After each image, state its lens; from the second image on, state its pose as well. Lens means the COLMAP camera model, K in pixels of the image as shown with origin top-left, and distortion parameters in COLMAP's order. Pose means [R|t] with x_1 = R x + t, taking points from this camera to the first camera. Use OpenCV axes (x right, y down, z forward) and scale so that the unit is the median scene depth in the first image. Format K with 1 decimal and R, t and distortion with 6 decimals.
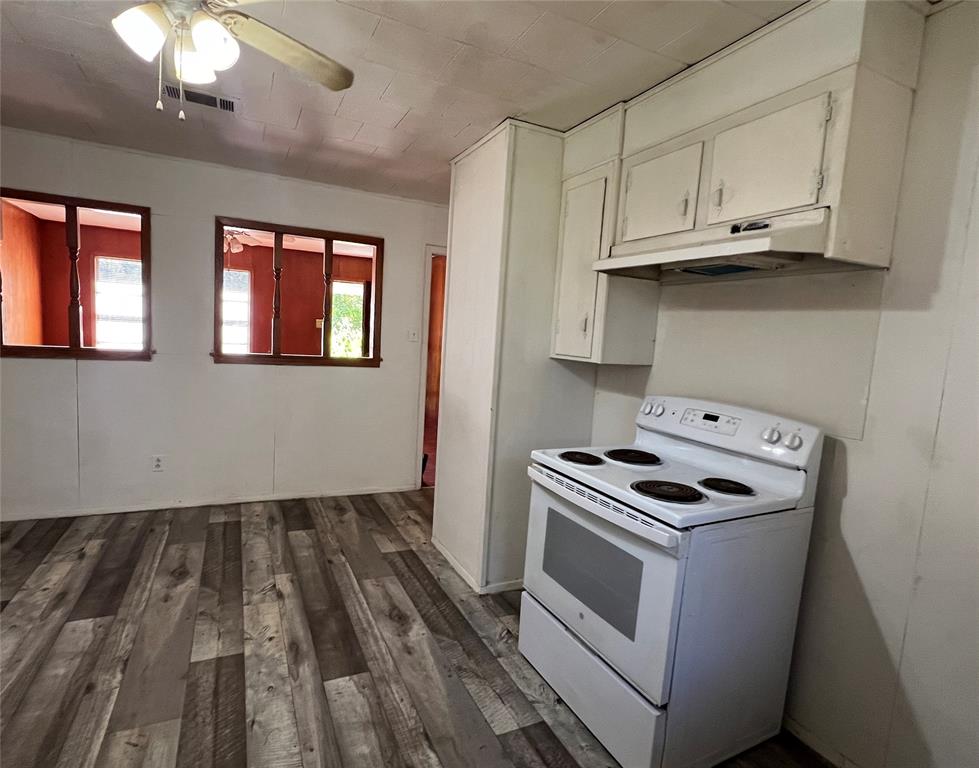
lens RADIAL K [[502.5, 0, 469.5], [0, 502.5, 387.6], [0, 0, 1]] dist [0.001044, 0.000670]
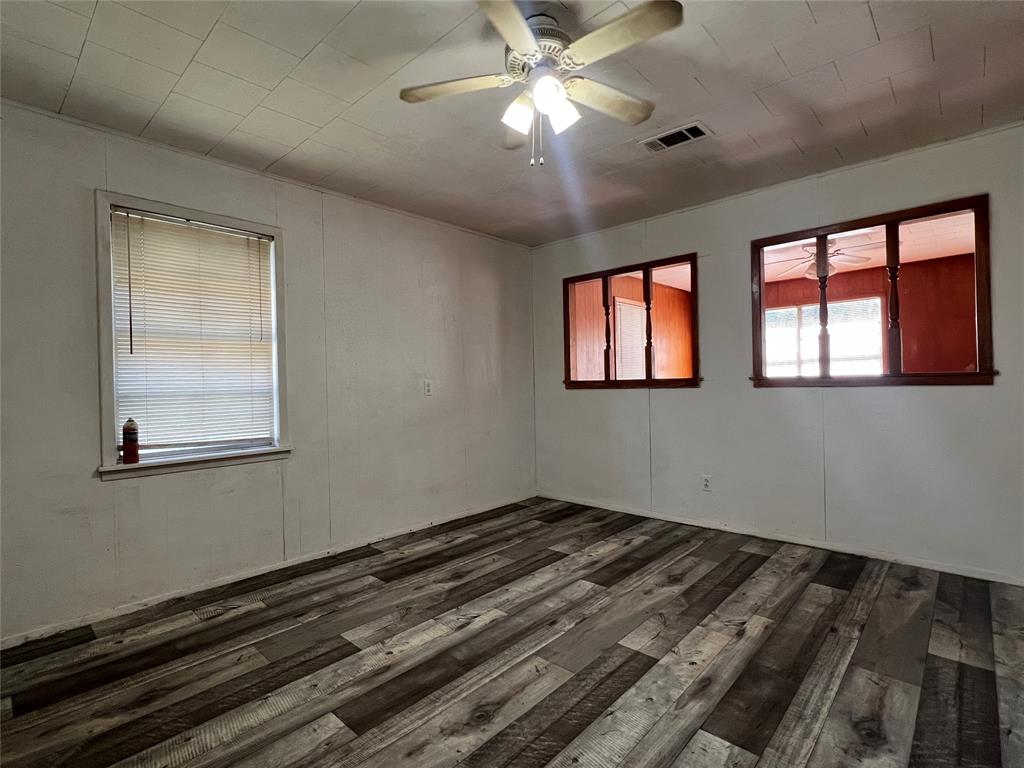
lens RADIAL K [[500.8, 0, 503.0], [0, 500.8, 385.8], [0, 0, 1]] dist [-0.001527, 0.000393]
pose [[0.369826, -0.062222, -0.927015, 0.313334], [-0.053123, 0.994707, -0.087958, 0.087301], [0.927581, 0.081775, 0.364563, 0.277219]]
